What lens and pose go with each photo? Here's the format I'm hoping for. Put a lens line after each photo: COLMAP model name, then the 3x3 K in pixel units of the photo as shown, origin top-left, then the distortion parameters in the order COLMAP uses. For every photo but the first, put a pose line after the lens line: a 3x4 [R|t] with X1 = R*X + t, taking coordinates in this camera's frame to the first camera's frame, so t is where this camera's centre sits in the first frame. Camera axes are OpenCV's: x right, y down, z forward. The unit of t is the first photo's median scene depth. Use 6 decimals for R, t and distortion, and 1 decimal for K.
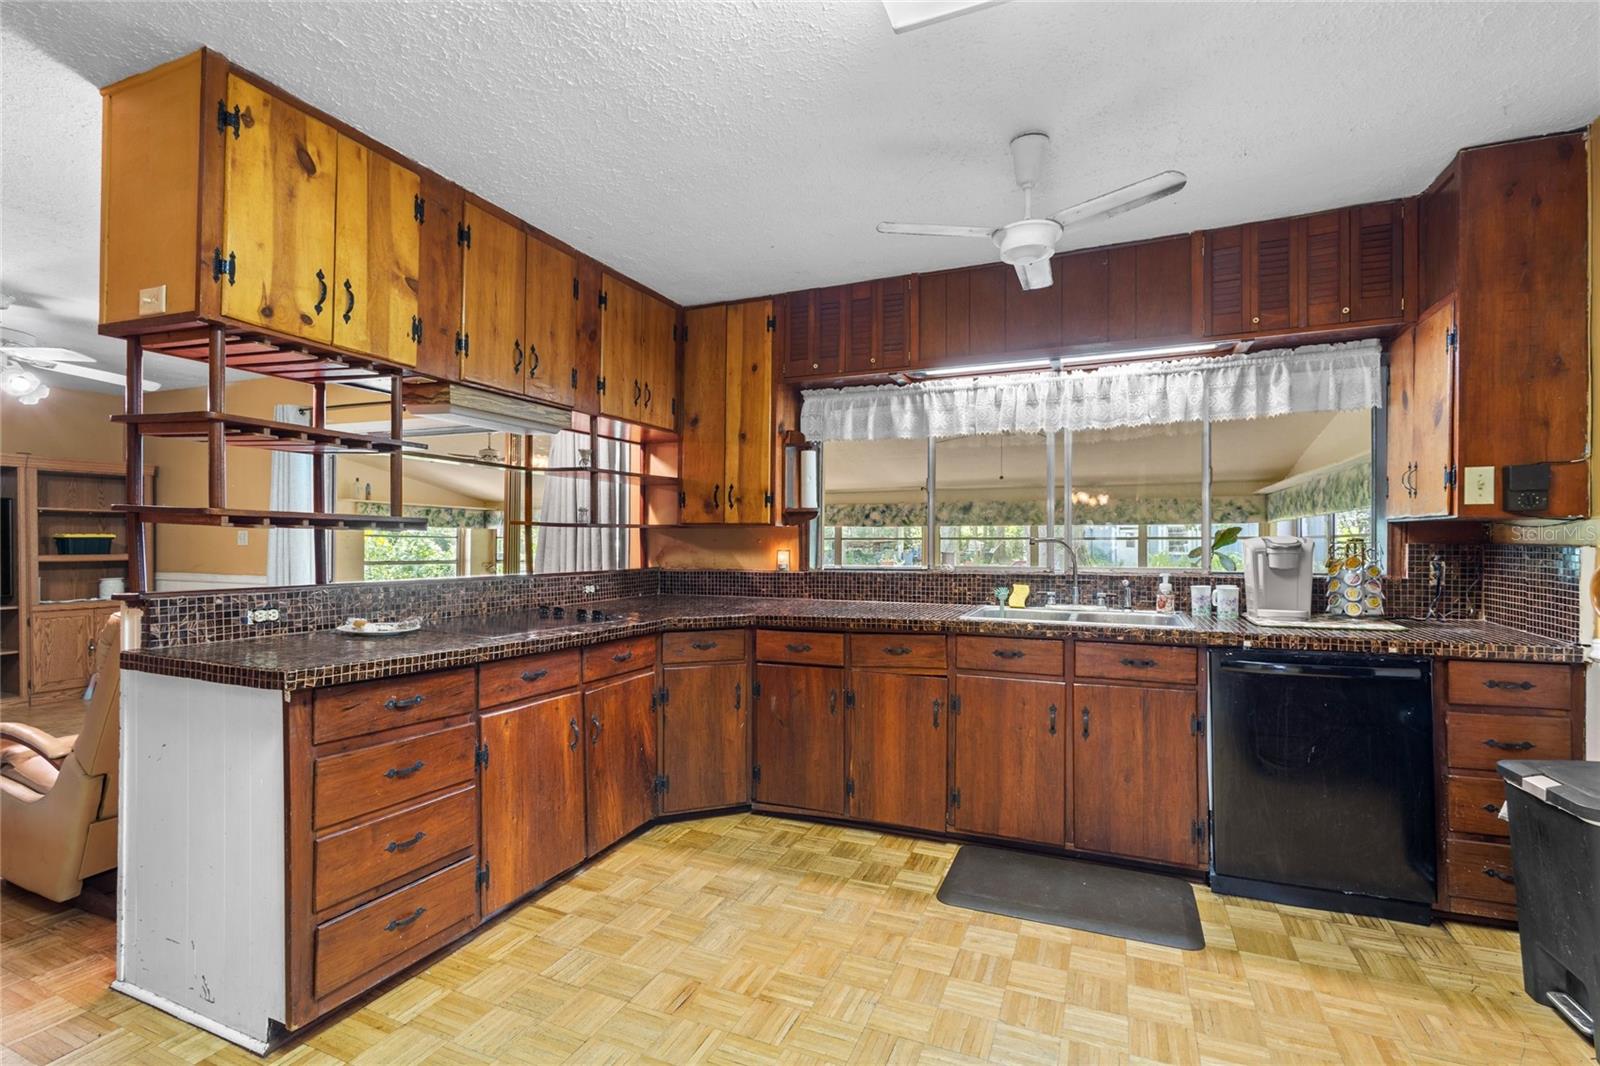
lens RADIAL K [[734.2, 0, 800.0], [0, 734.2, 533.0], [0, 0, 1]] dist [-0.002621, -0.000199]
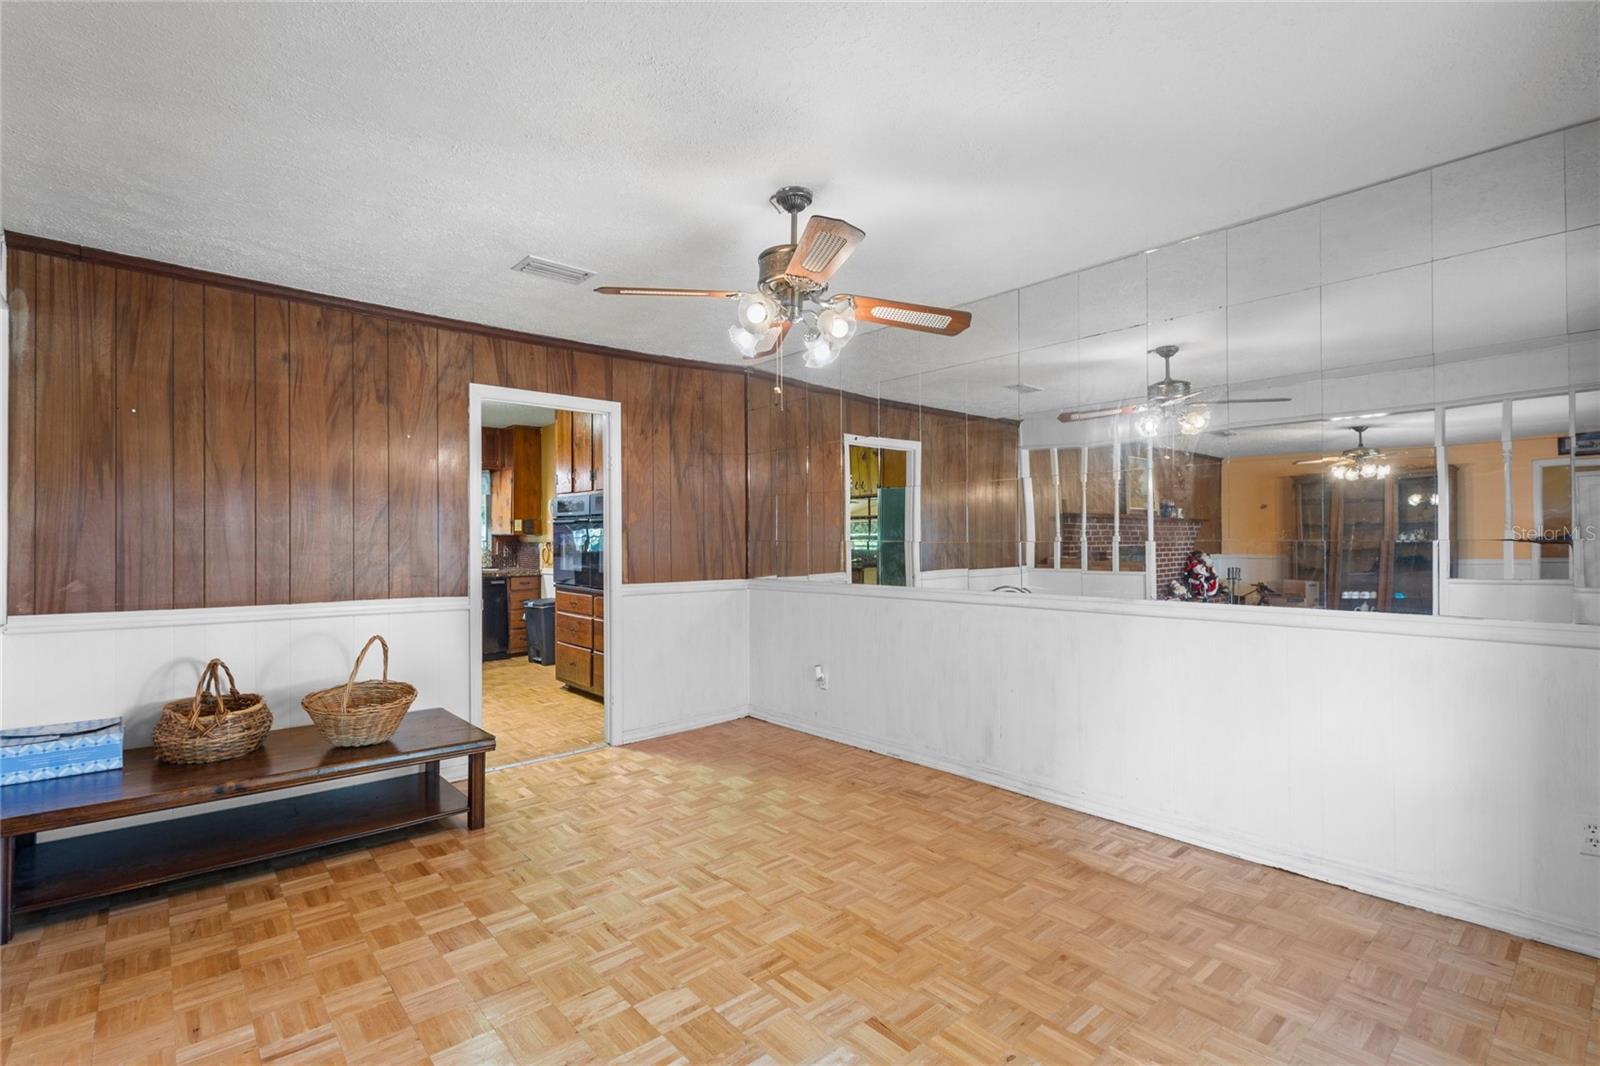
lens RADIAL K [[734.2, 0, 800.0], [0, 734.2, 533.0], [0, 0, 1]] dist [-0.002621, -0.000199]
pose [[0.426984, -0.000763, 0.904259, -0.714953], [-0.001958, 0.999997, 0.001768, -0.016499], [-0.904257, -0.002525, 0.426981, -0.735143]]
